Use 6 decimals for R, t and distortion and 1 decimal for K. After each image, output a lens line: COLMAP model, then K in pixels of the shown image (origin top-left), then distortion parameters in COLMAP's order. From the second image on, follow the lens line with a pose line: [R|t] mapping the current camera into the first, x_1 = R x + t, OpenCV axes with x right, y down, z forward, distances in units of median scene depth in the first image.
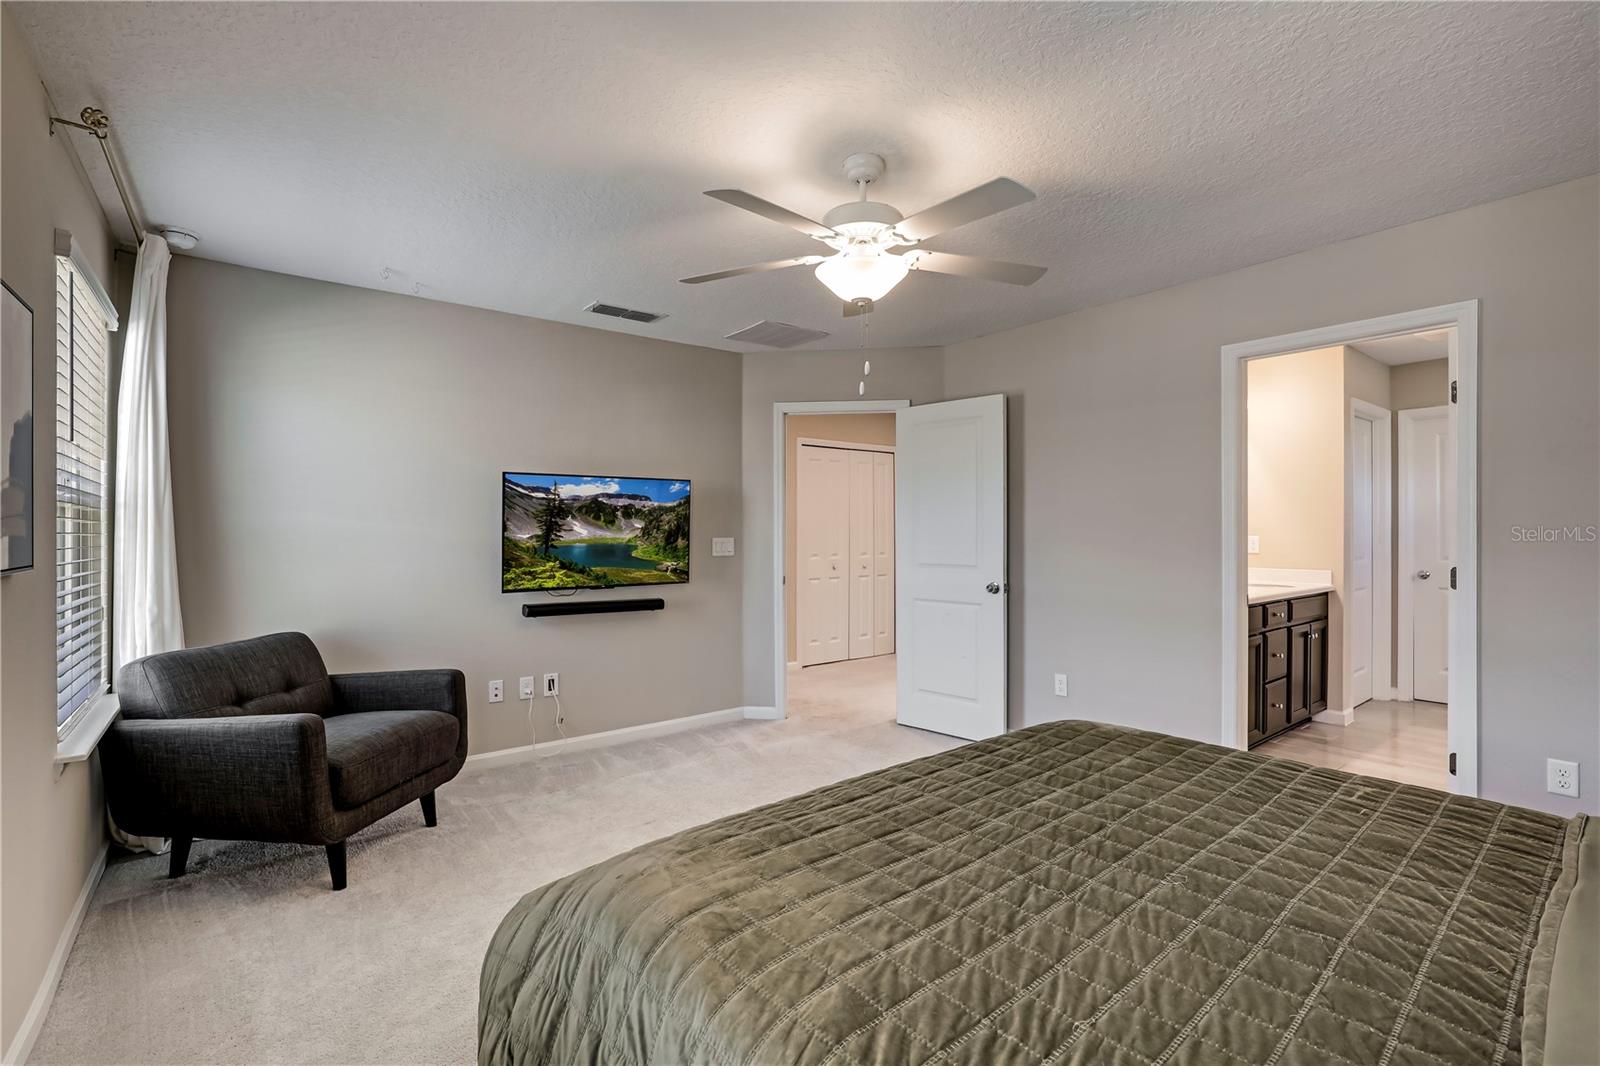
lens RADIAL K [[723.7, 0, 804.6], [0, 723.7, 523.0], [0, 0, 1]] dist [-0.014086, 0.000719]
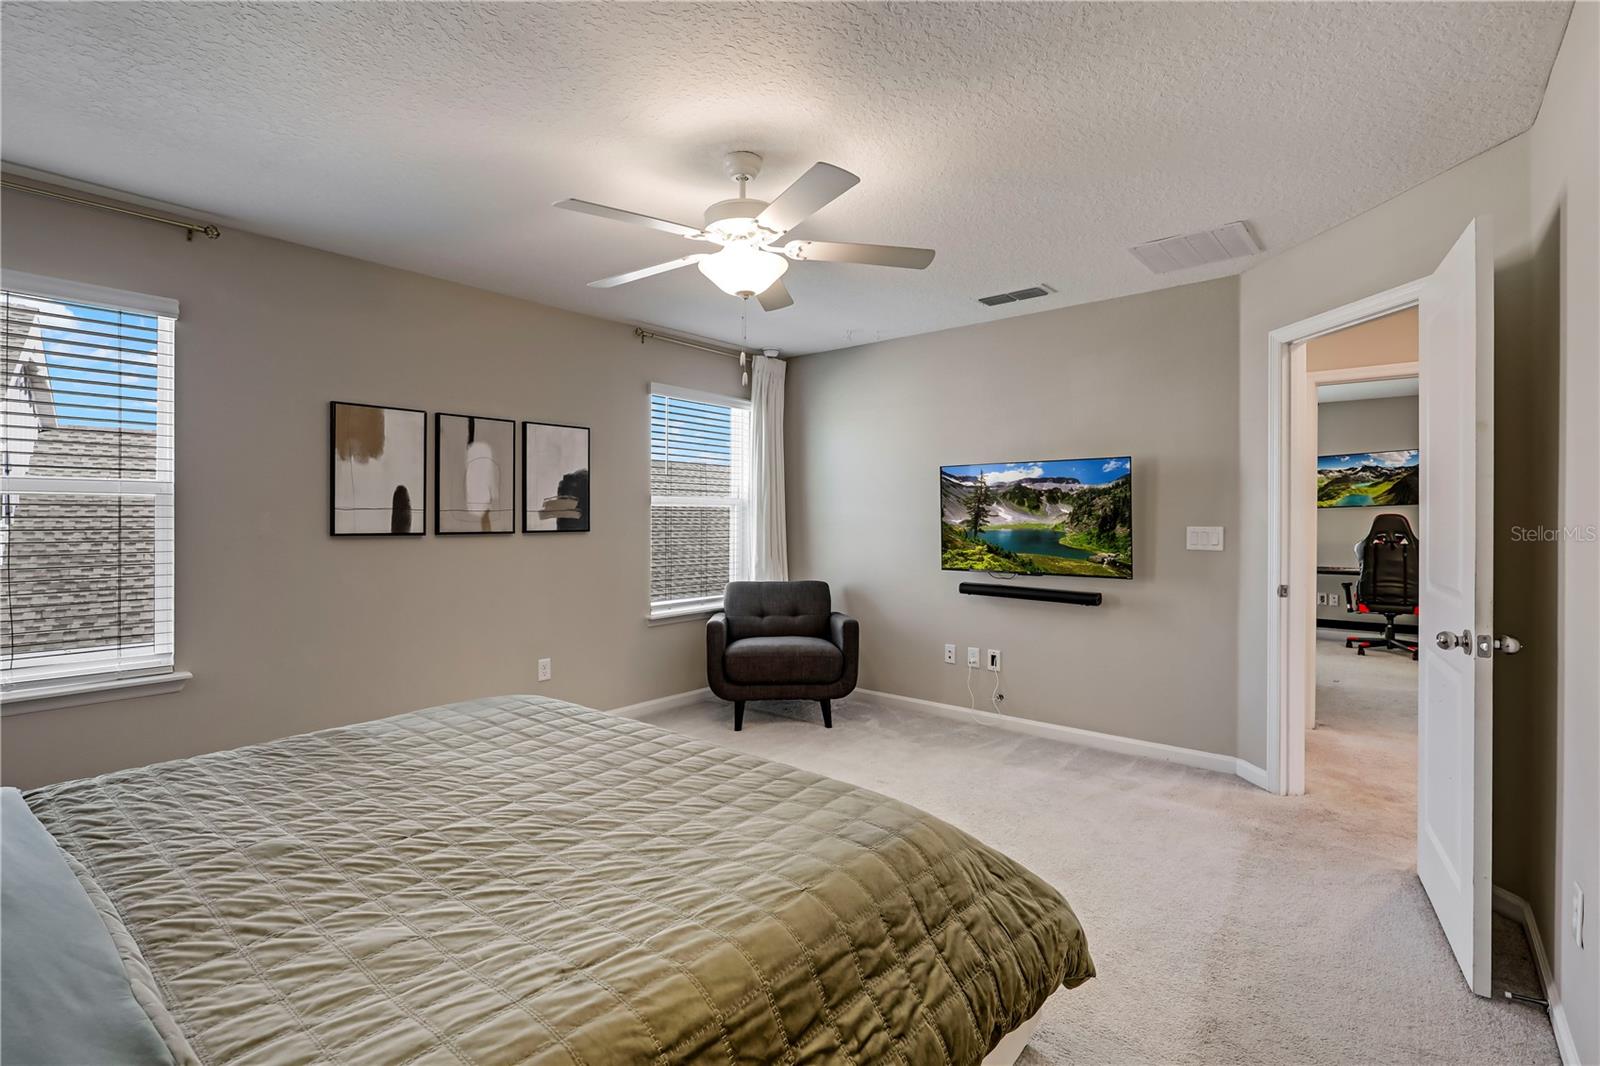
lens RADIAL K [[723.7, 0, 804.6], [0, 723.7, 523.0], [0, 0, 1]] dist [-0.014086, 0.000719]
pose [[0.205598, 0.011363, -0.978570, 0.625551], [0.012281, 0.999824, 0.014190, 0.001900], [0.978559, -0.014936, 0.205423, 0.502451]]
